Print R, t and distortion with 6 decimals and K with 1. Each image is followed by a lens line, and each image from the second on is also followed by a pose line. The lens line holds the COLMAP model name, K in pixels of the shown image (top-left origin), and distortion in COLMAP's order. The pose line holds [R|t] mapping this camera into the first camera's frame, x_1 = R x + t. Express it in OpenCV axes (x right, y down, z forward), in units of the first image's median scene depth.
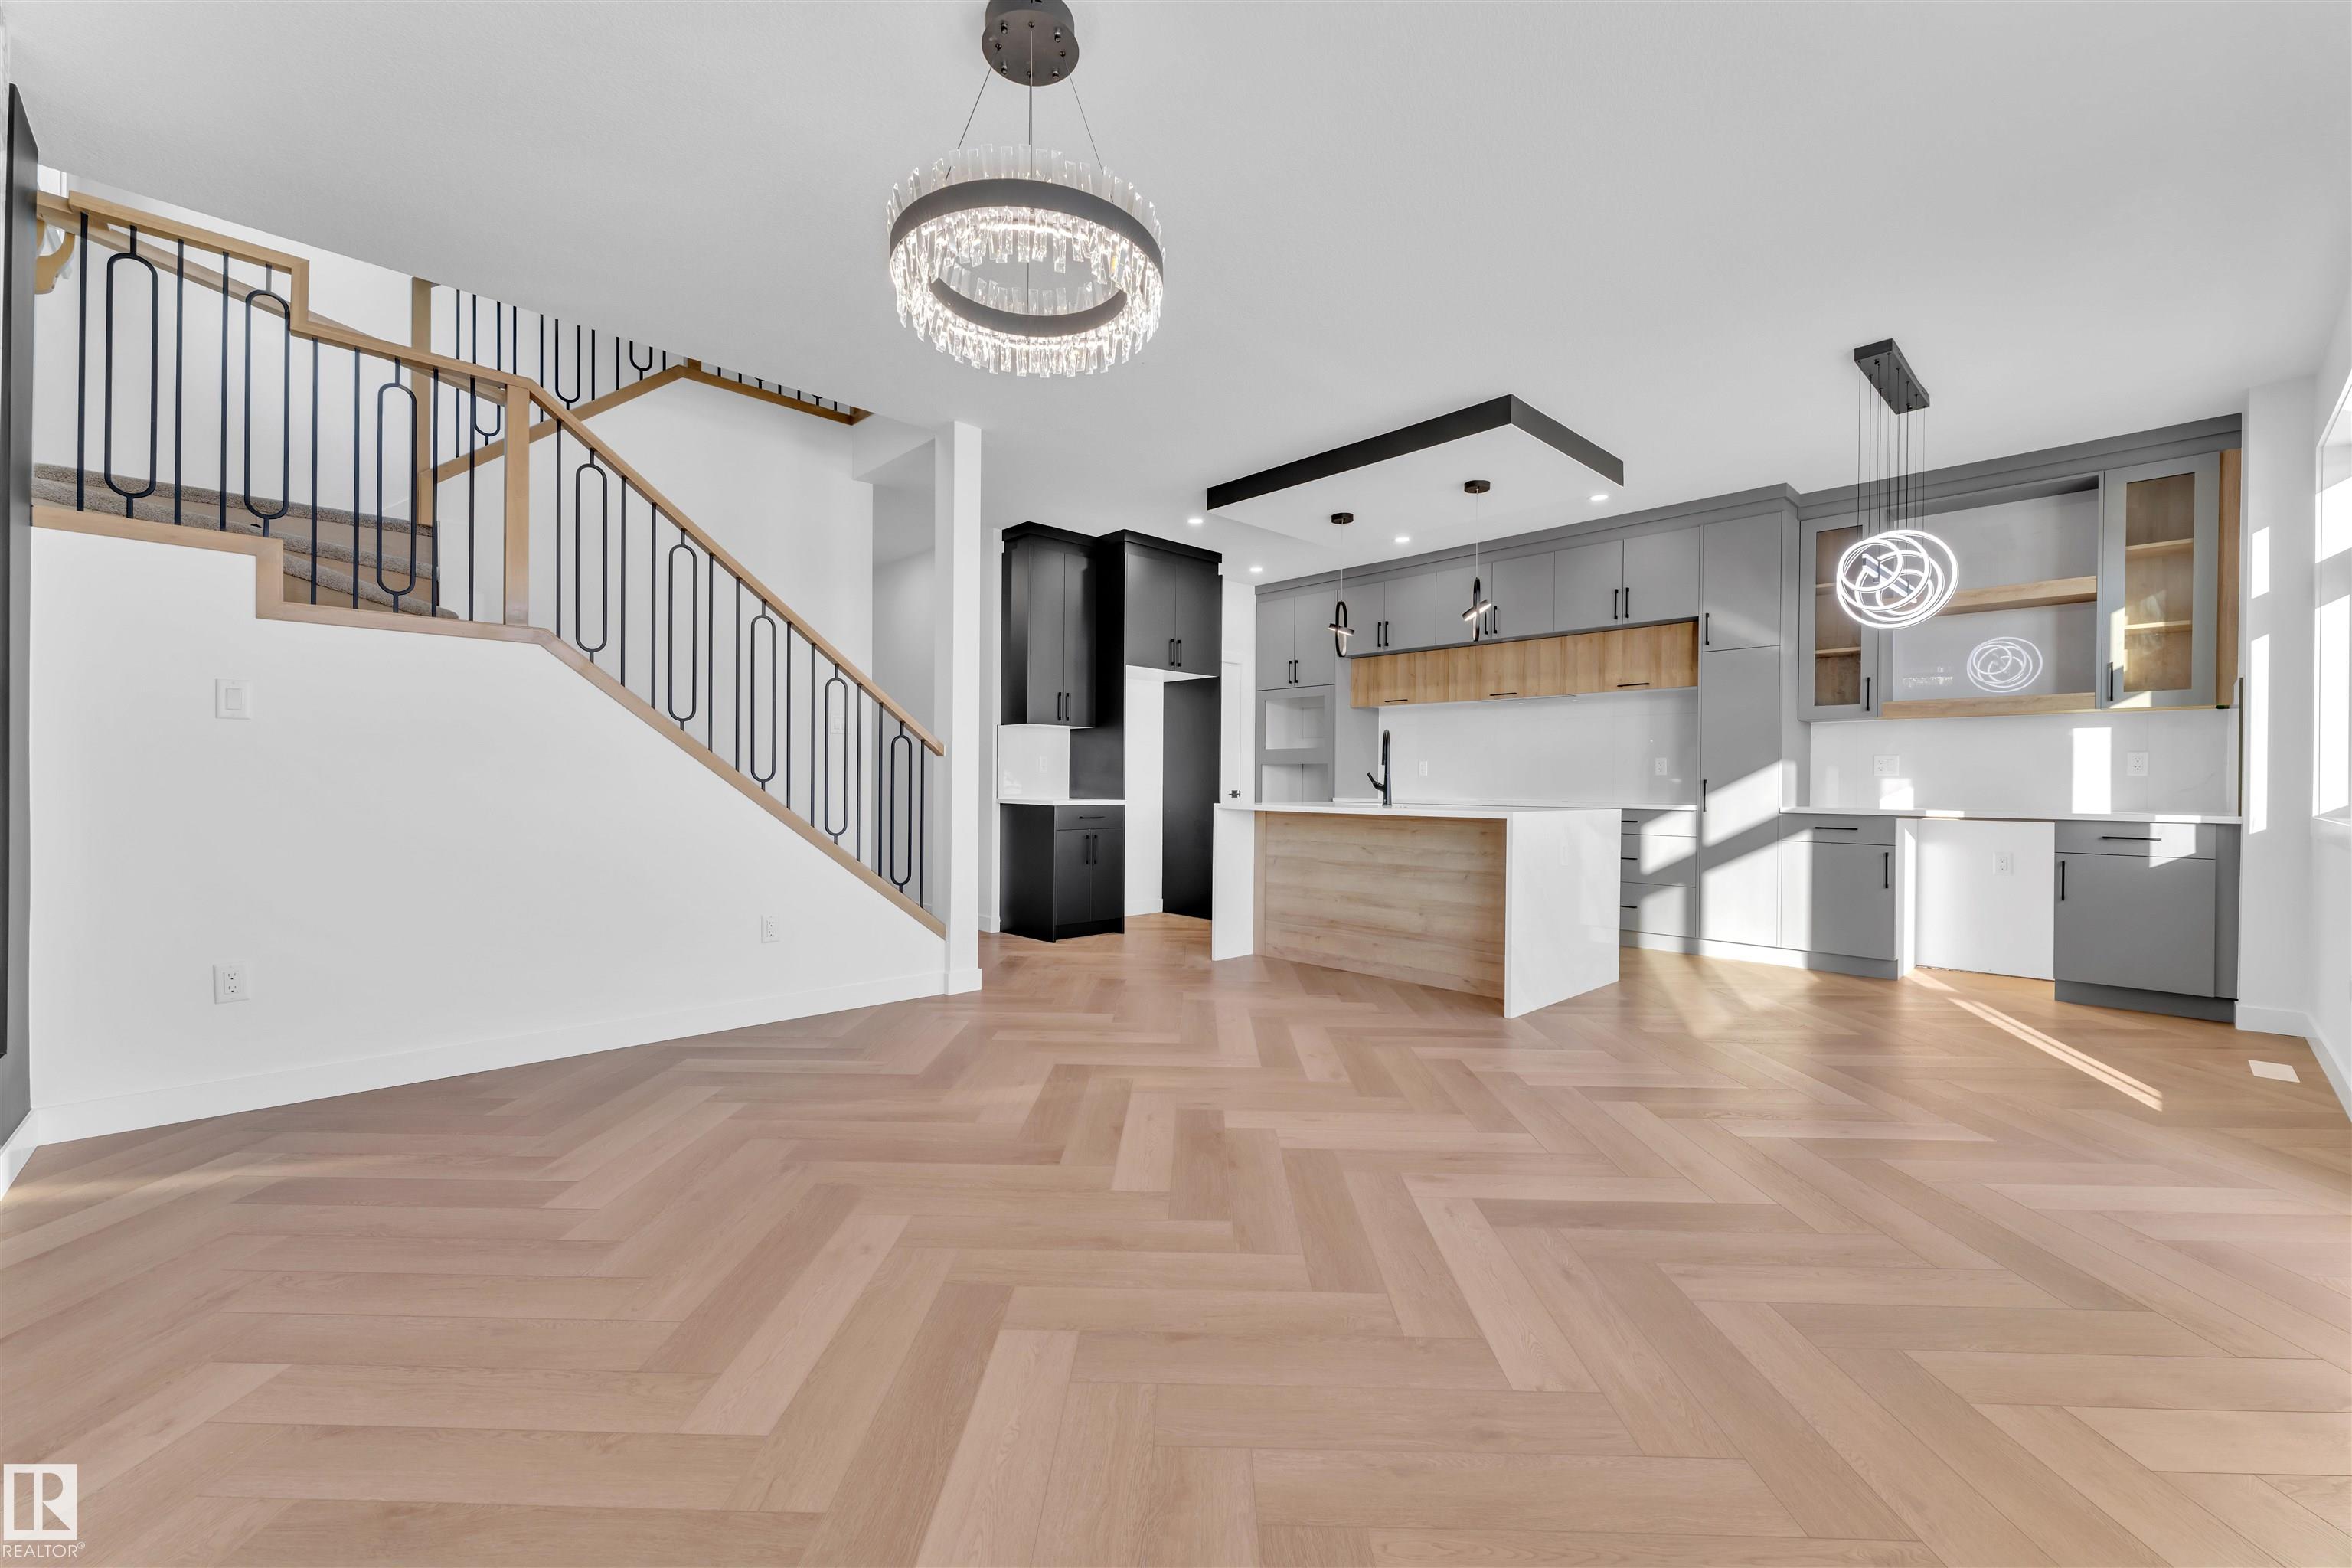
lens RADIAL K [[950.8, 0, 1169.4], [0, 950.8, 781.9], [0, 0, 1]] dist [0.000178, -0.000029]
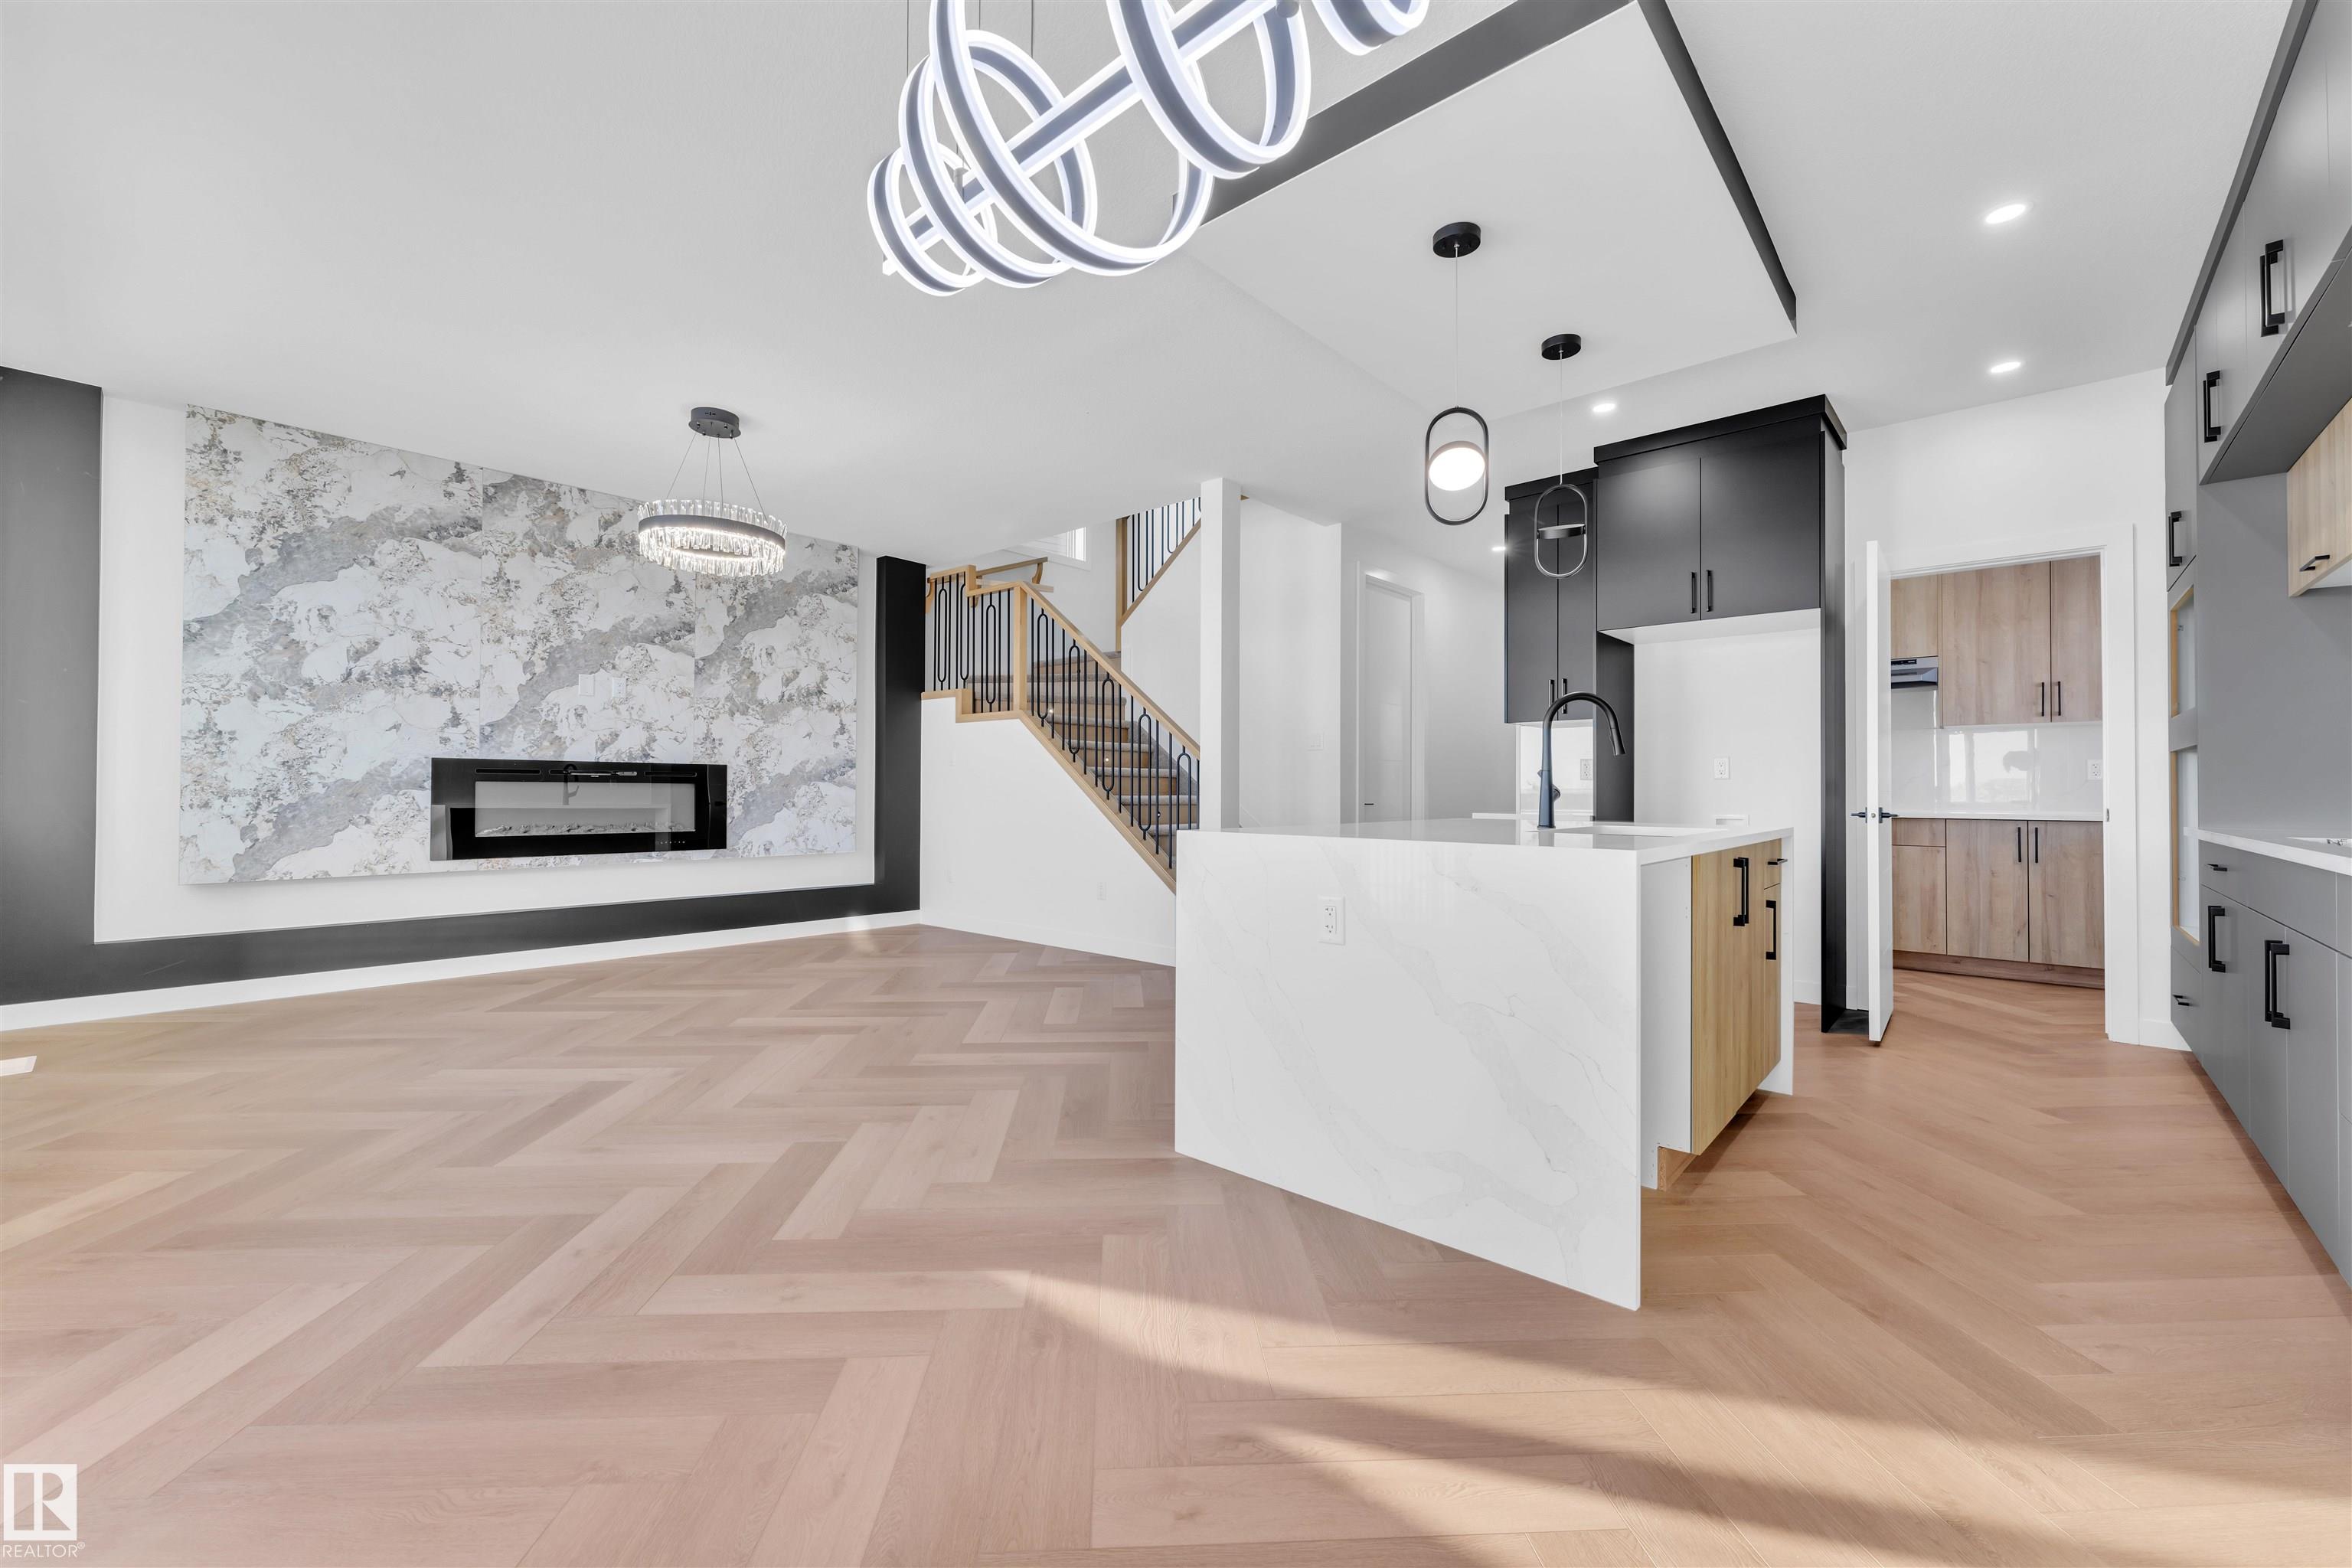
lens RADIAL K [[950.8, 0, 1169.4], [0, 950.8, 781.9], [0, 0, 1]] dist [0.000178, -0.000029]
pose [[0.071829, -0.018529, -0.997245, 1.614163], [-0.006106, 0.999801, -0.019017, 0.018827], [0.997398, 0.007455, 0.071701, 1.525532]]
